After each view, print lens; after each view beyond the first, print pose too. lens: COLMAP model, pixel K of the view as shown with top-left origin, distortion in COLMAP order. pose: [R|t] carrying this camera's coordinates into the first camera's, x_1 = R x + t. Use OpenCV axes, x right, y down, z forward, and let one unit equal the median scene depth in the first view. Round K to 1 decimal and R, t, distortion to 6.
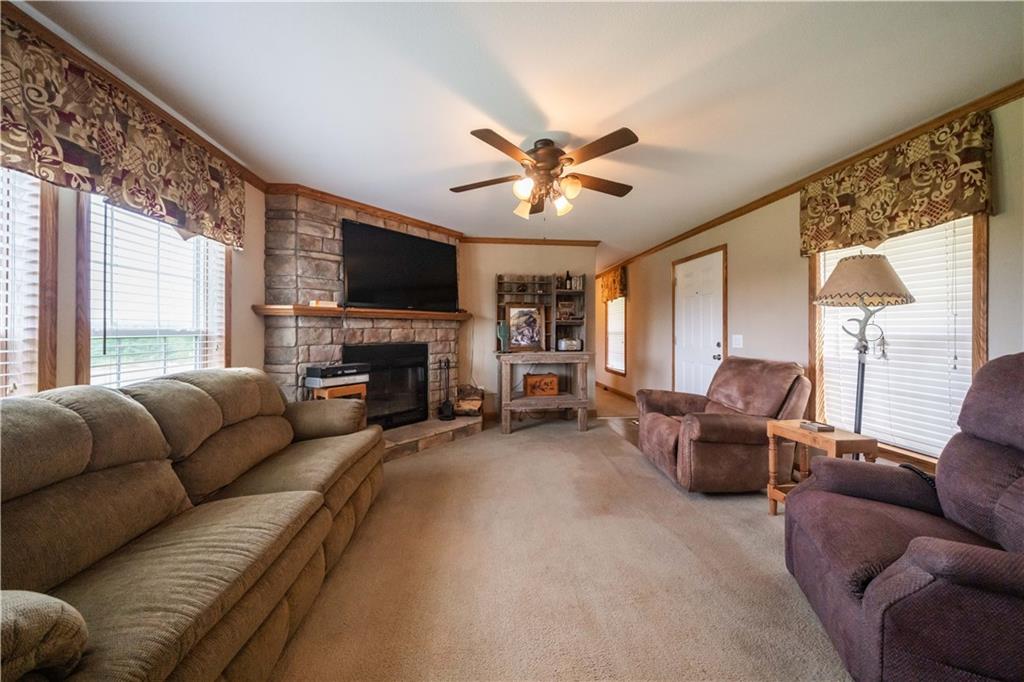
lens RADIAL K [[349.0, 0, 512.0], [0, 349.0, 341.0], [0, 0, 1]] dist [0.000121, -0.000006]
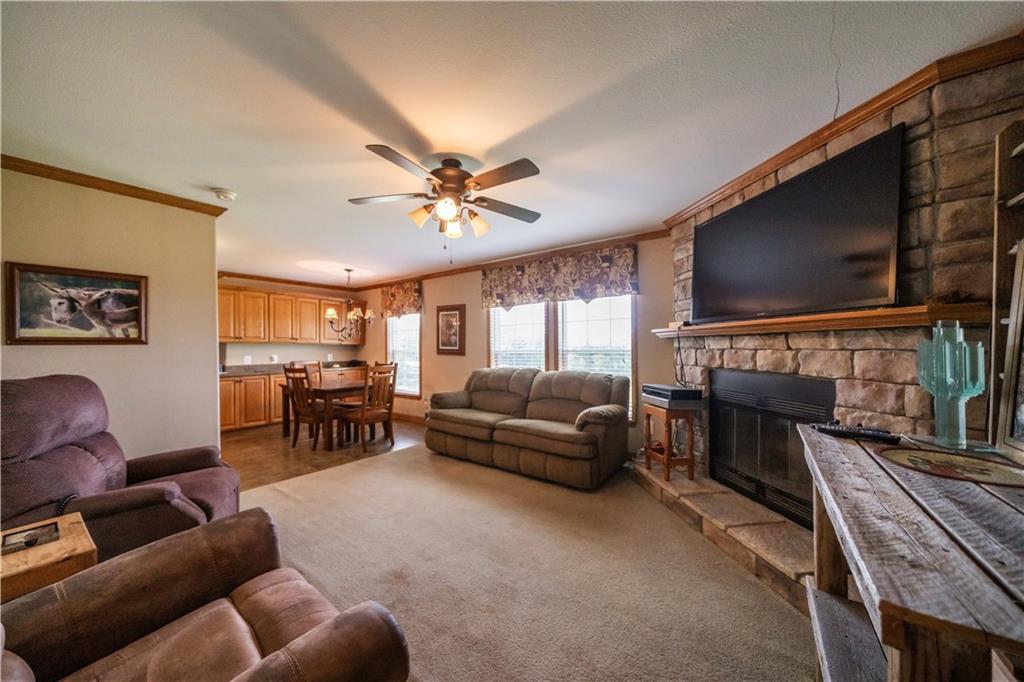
lens RADIAL K [[349.0, 0, 512.0], [0, 349.0, 341.0], [0, 0, 1]] dist [0.000121, -0.000006]
pose [[-0.659193, -0.000976, -0.751973, 0.498041], [-0.008984, 0.999938, 0.006578, -0.058422], [0.751920, 0.011091, -0.659161, 1.231700]]
